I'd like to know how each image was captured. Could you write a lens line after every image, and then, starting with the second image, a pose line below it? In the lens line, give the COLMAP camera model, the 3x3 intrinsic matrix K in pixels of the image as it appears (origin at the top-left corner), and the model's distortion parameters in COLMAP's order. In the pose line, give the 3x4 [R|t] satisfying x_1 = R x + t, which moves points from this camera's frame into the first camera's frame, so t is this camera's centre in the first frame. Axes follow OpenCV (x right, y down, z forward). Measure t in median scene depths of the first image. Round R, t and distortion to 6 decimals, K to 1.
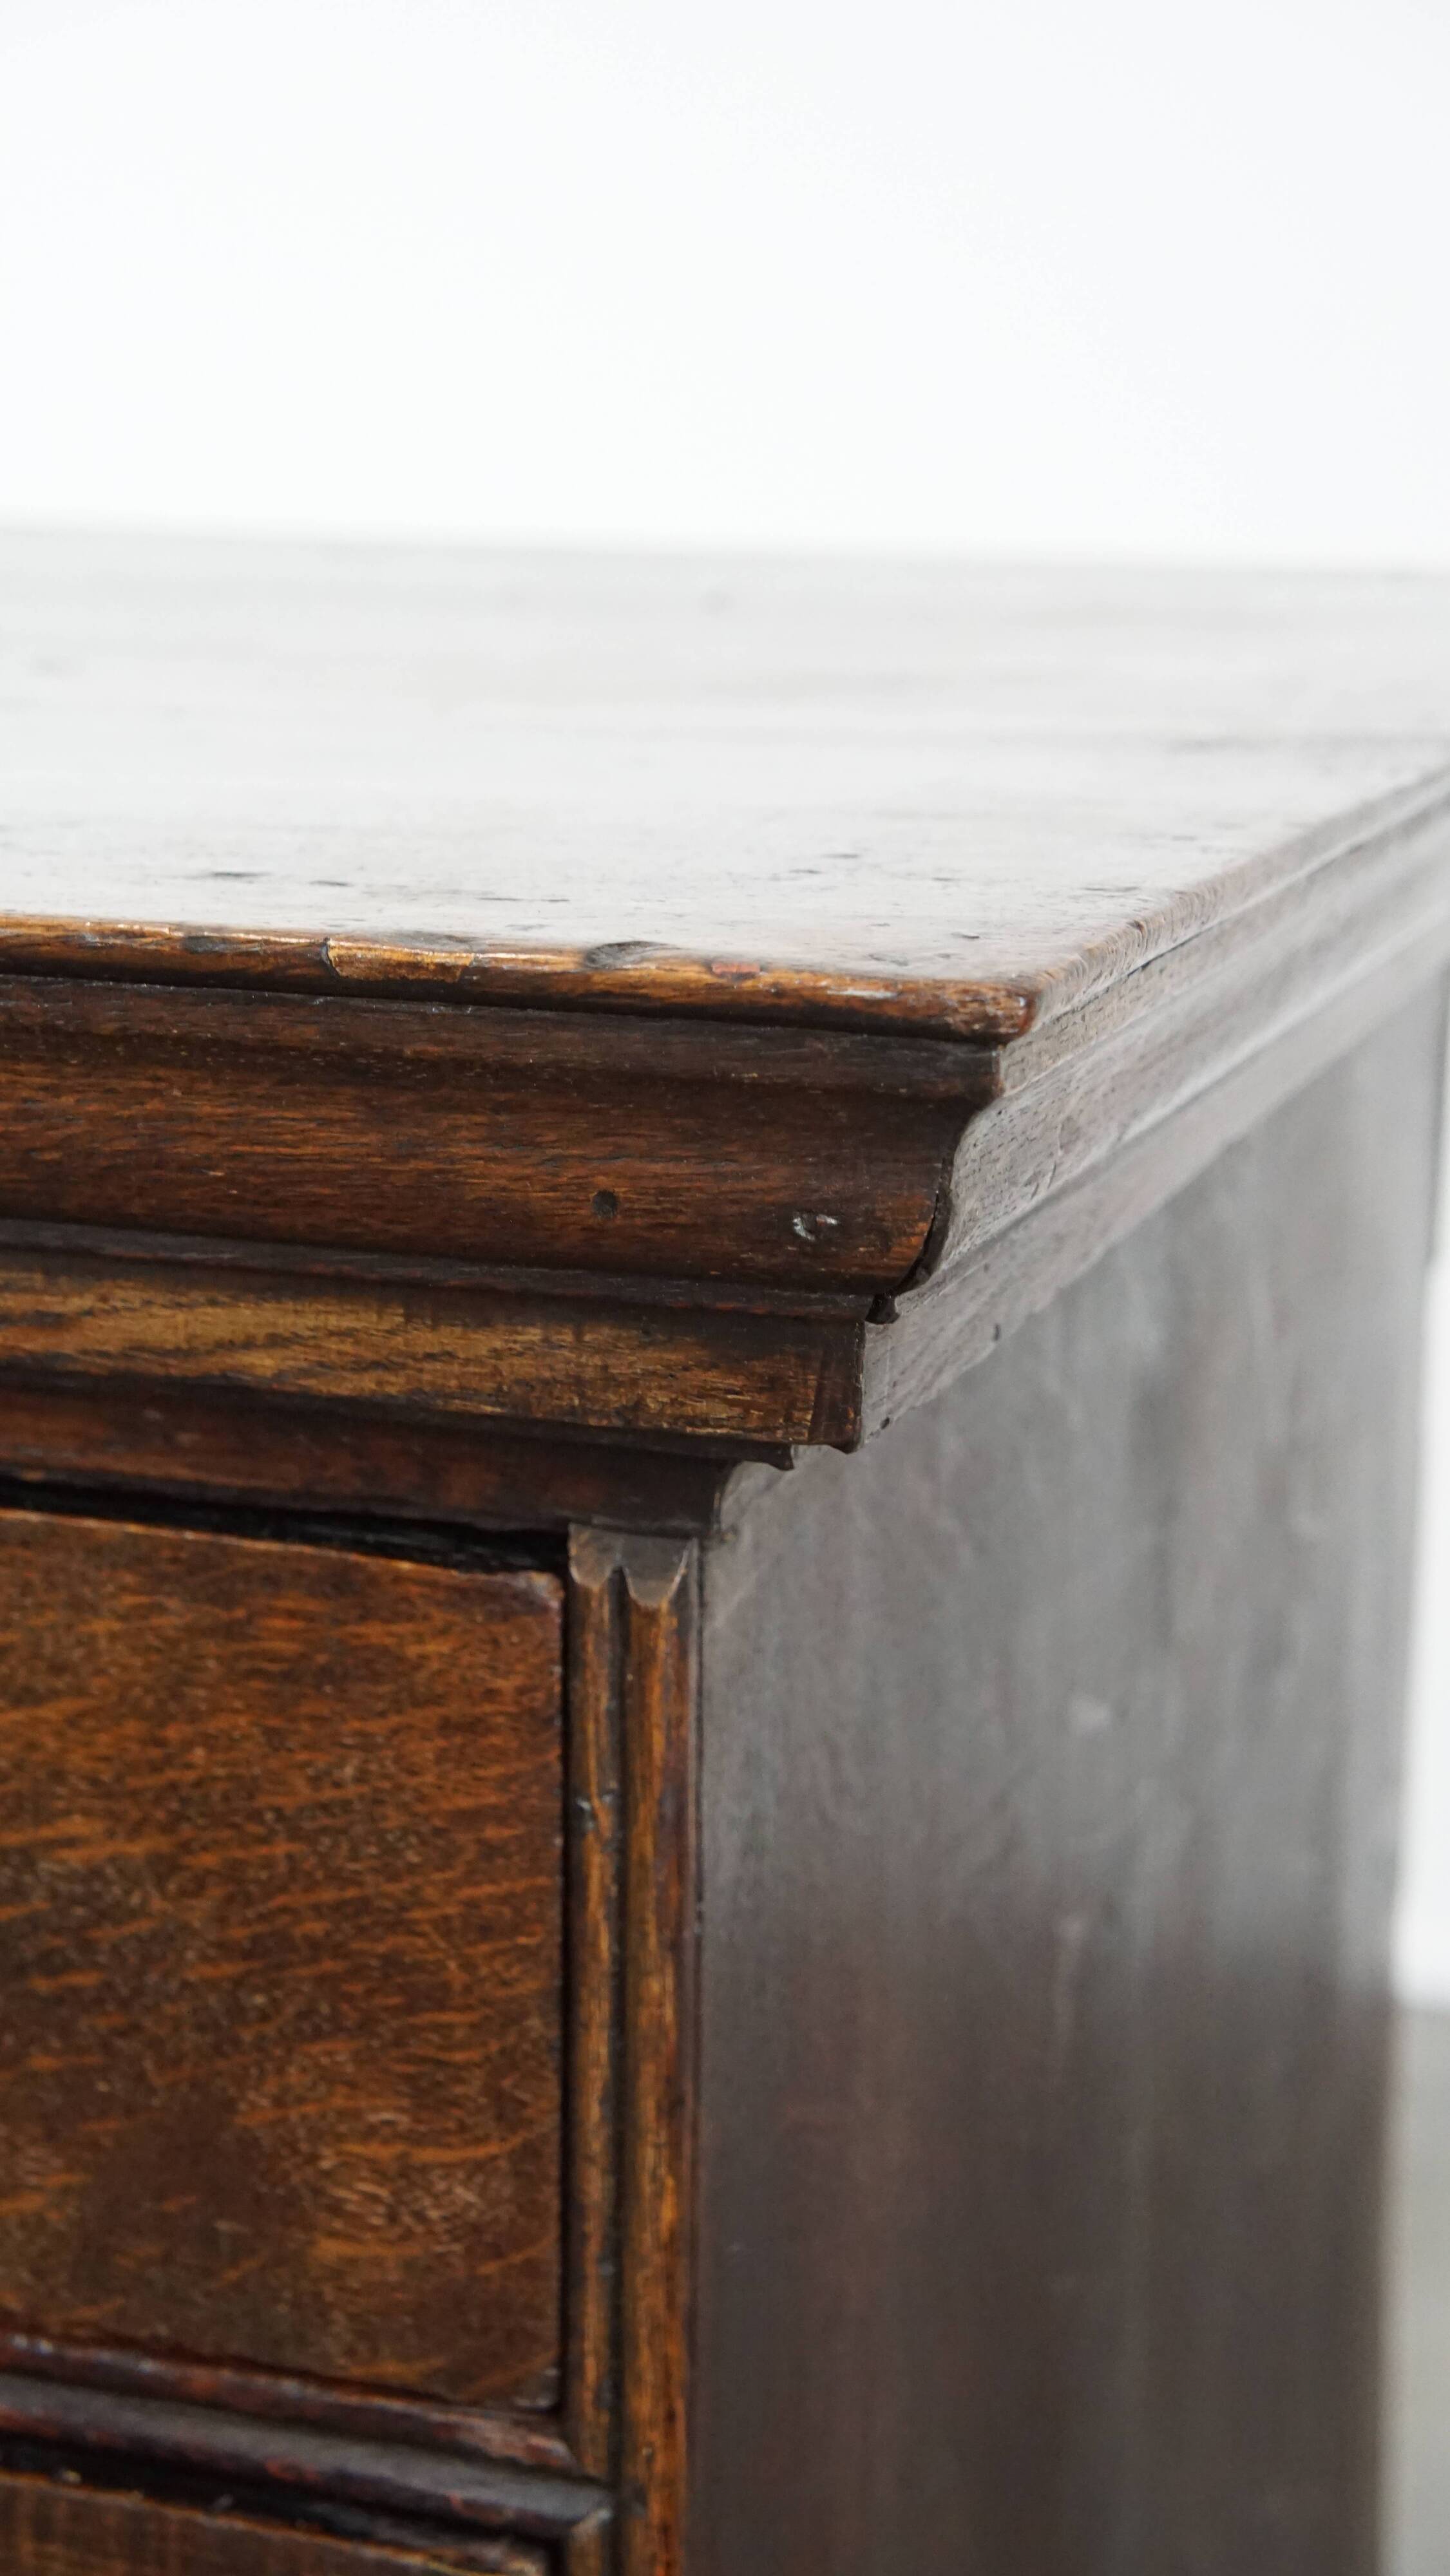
lens RADIAL K [[4264.8, 0, 717.3], [0, 4264.8, 1285.0], [0, 0, 1]] dist [0.259649, 0.000000]
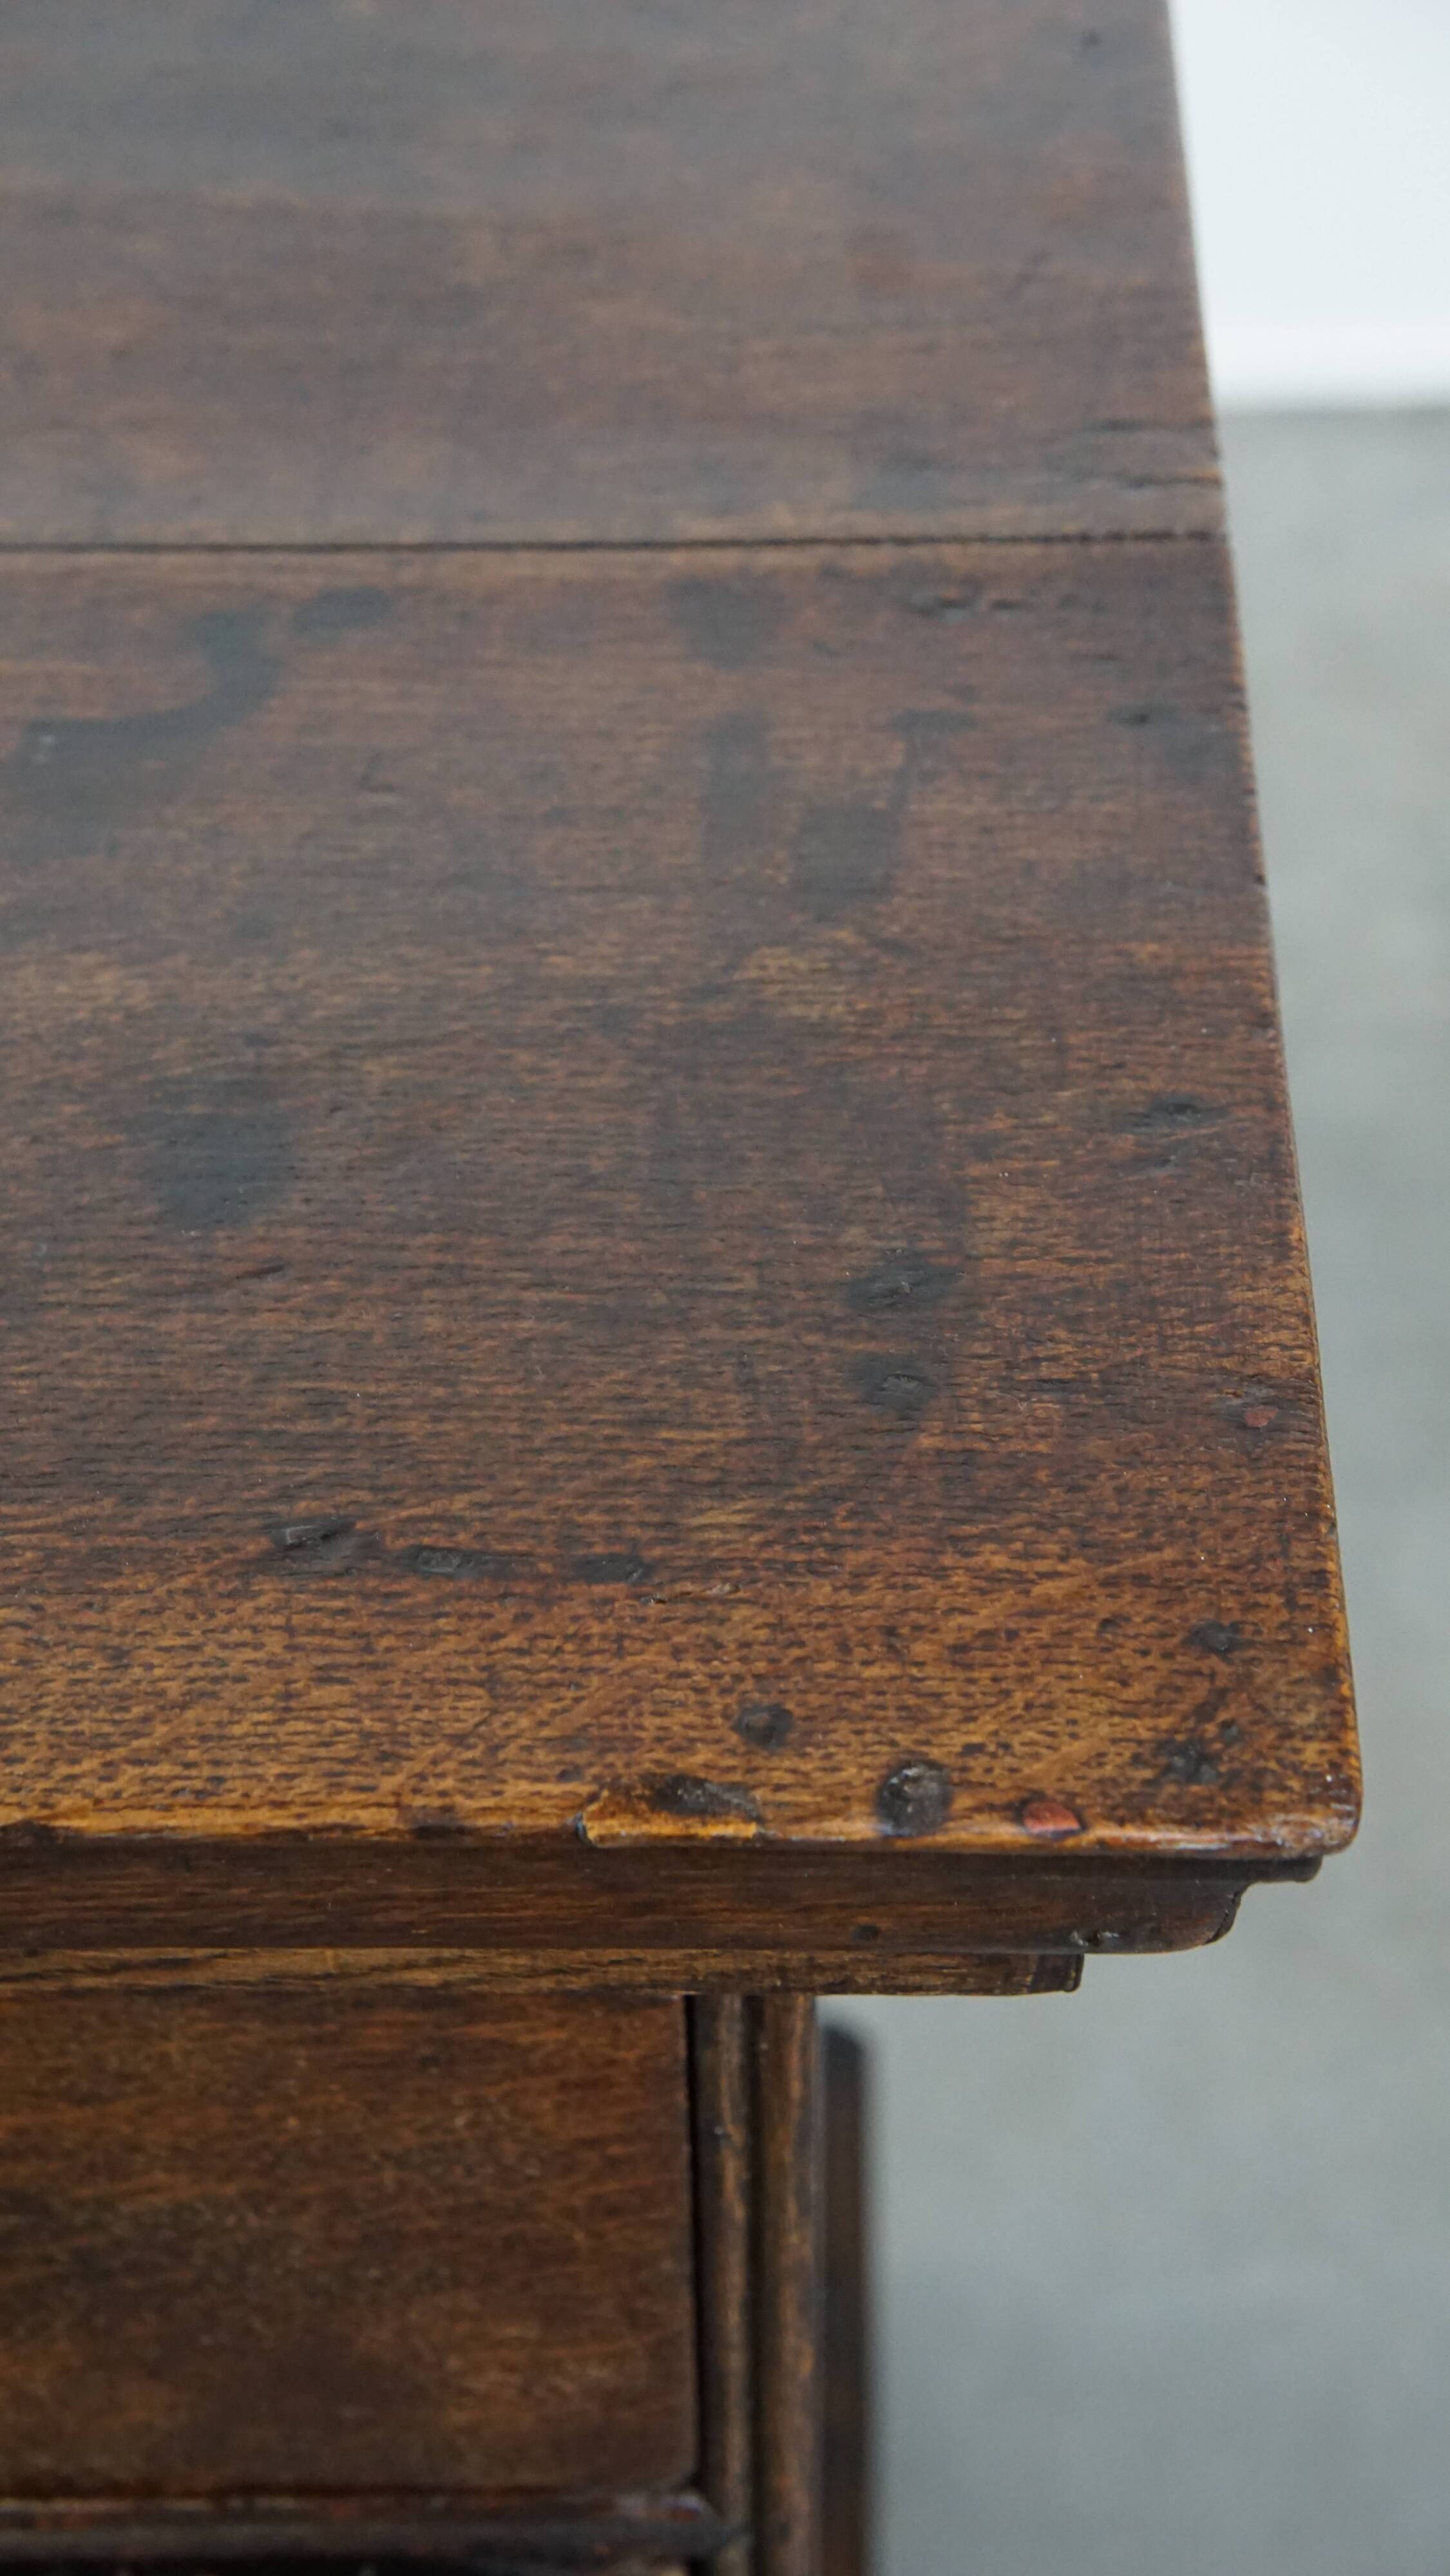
lens RADIAL K [[4264.8, 0, 748.2], [0, 4264.8, 1302.1], [0, 0, 1]] dist [0.259649, 0.000000]
pose [[0.942401, -0.240463, 0.232502, -0.210468], [0.100742, 0.866882, 0.488228, -0.538249], [-0.318952, -0.436685, 0.841175, 0.213148]]
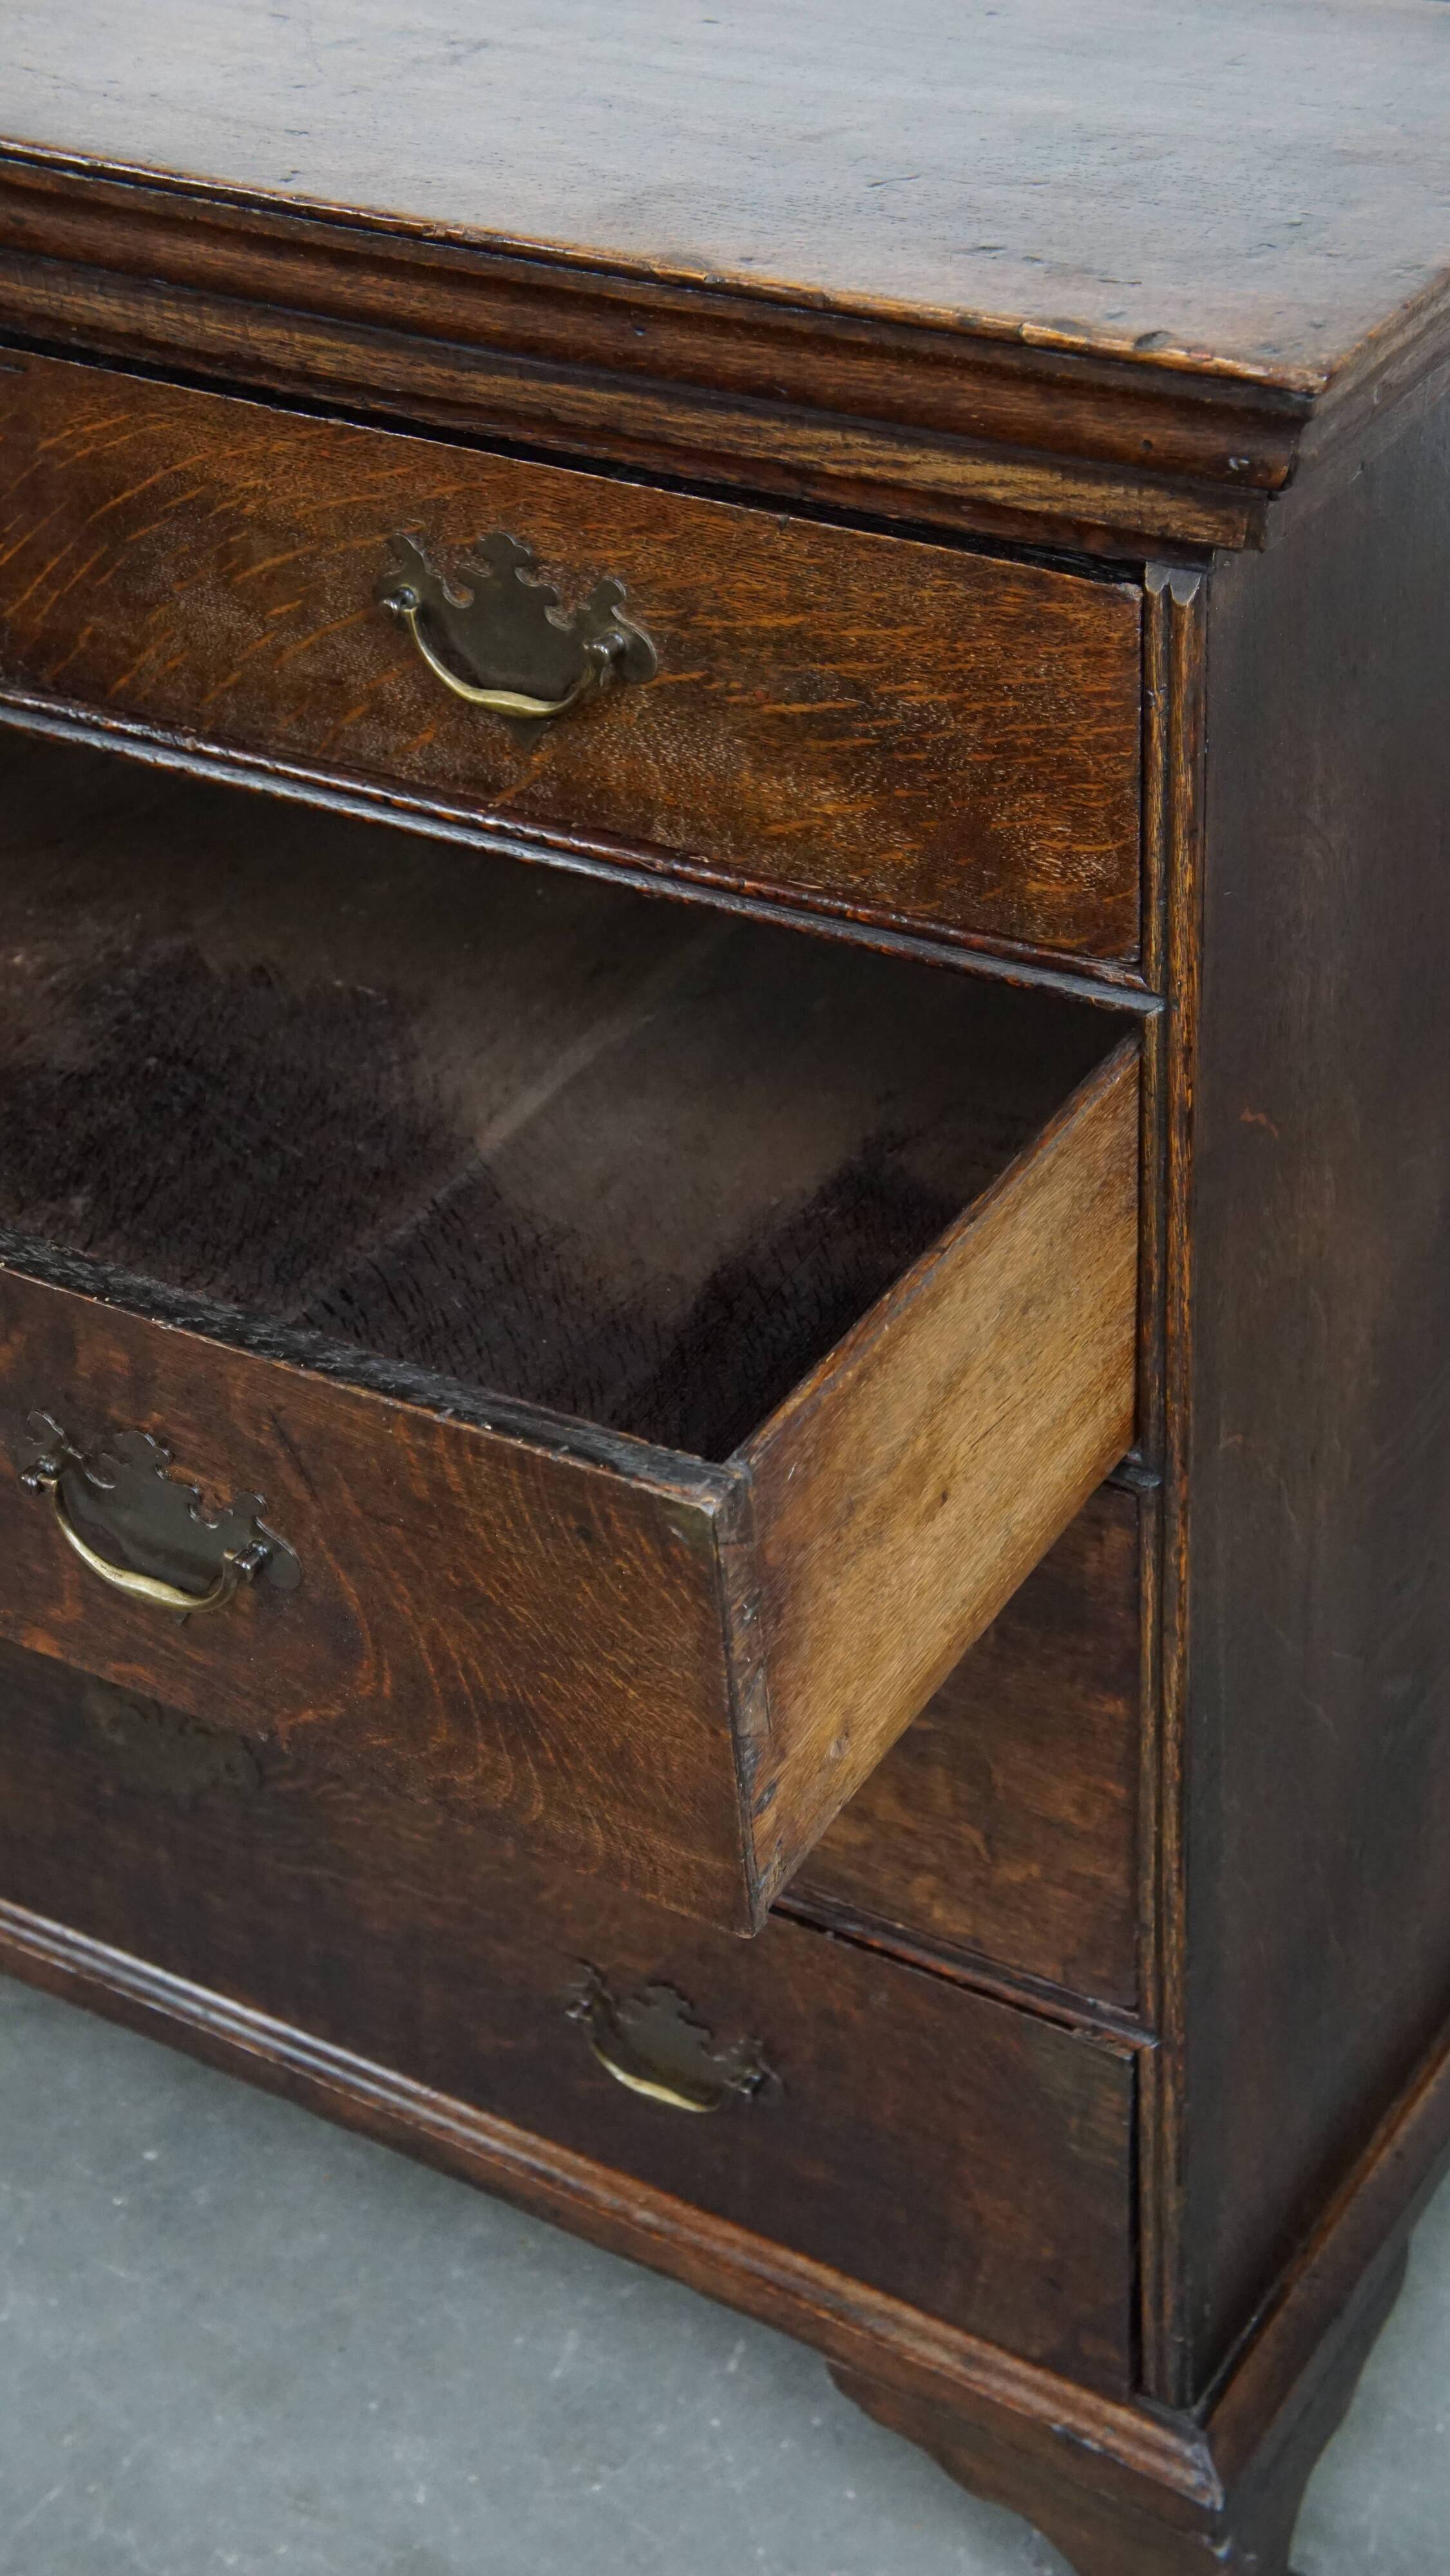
lens RADIAL K [[4264.8, 0, 743.2], [0, 4264.8, 1293.9], [0, 0, 1]] dist [0.259649, 0.000000]
pose [[0.979824, 0.056630, -0.191669, 0.188871], [0.013747, 0.937649, 0.347312, -0.328984], [0.199387, -0.342940, 0.917953, -1.048858]]
